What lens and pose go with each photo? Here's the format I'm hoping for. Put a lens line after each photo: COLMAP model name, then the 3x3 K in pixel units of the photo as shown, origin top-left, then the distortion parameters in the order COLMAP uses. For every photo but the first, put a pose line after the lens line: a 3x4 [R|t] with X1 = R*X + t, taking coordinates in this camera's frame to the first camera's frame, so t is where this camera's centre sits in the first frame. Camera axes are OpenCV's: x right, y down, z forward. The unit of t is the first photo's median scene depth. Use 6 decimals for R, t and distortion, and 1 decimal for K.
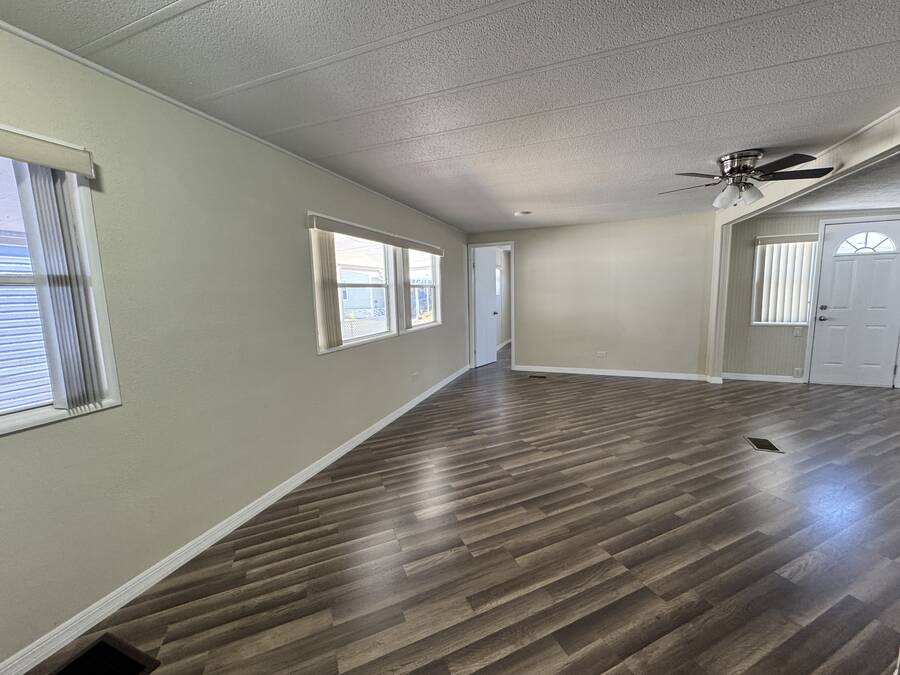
lens RADIAL K [[357.9, 0, 450.3], [0, 357.9, 337.4], [0, 0, 1]] dist [-0.000992, 0.000349]
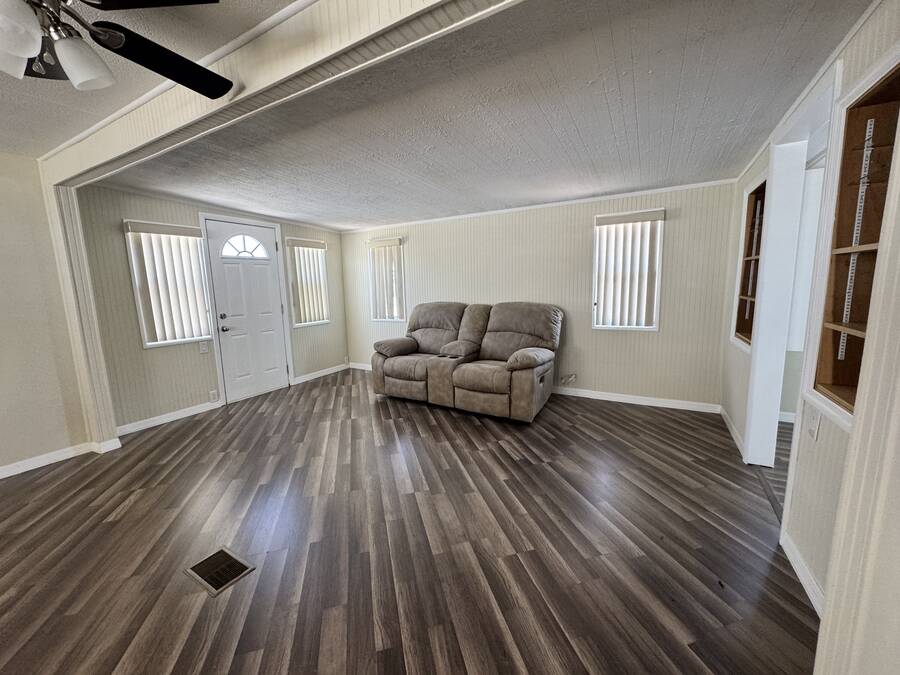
lens RADIAL K [[357.9, 0, 450.3], [0, 357.9, 337.6], [0, 0, 1]] dist [-0.000992, 0.000349]
pose [[0.150326, -0.123919, 0.980840, 0.266848], [0.143006, 0.984405, 0.102452, -0.042577], [-0.978239, 0.124865, 0.165702, 0.321305]]
